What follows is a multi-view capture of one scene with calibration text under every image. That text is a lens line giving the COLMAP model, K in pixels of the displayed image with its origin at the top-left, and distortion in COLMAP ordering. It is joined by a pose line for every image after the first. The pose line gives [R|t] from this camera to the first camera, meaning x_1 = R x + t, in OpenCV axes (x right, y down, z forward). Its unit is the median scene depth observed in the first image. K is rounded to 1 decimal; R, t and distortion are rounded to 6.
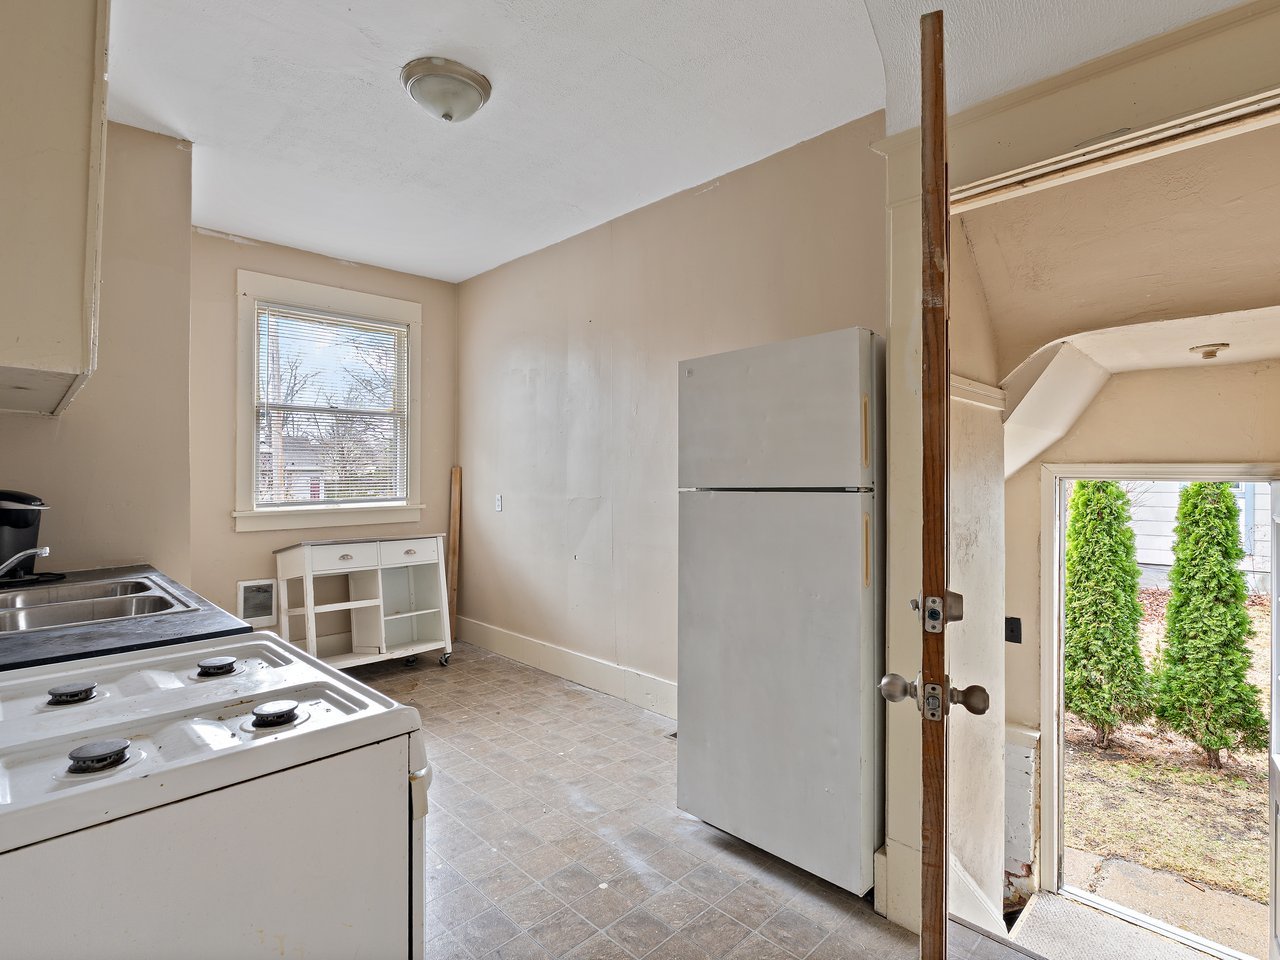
lens RADIAL K [[639.2, 0, 640.9], [0, 639.2, 474.7], [0, 0, 1]] dist [-0.001658, -0.000338]
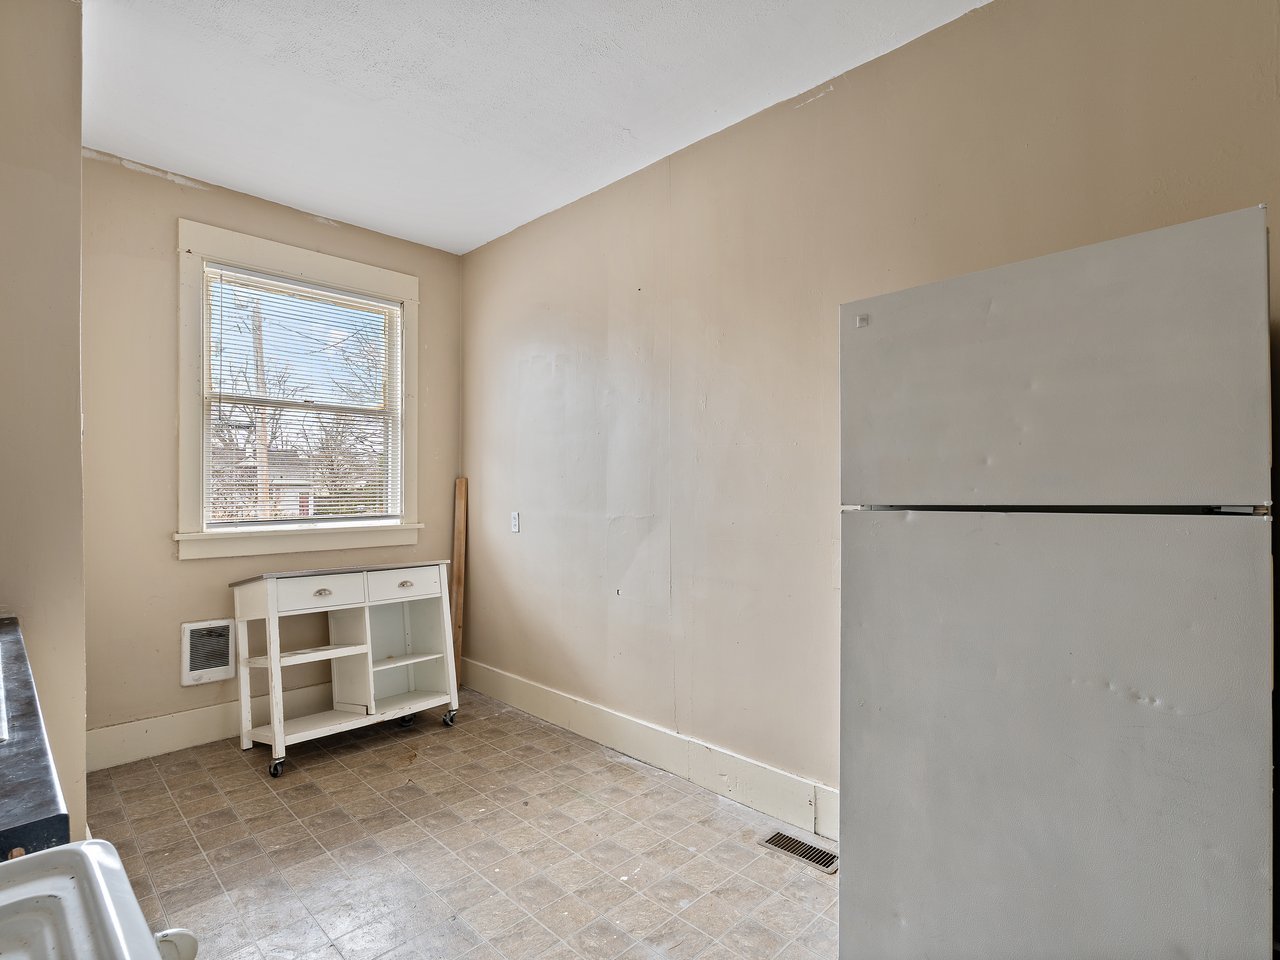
lens RADIAL K [[639.2, 0, 648.0], [0, 639.2, 500.5], [0, 0, 1]] dist [-0.001658, -0.000338]
pose [[0.999756, 0.002800, 0.021925, -0.082710], [-0.003143, 0.999872, 0.015661, 0.003936], [-0.021878, -0.015727, 0.999637, 0.213364]]
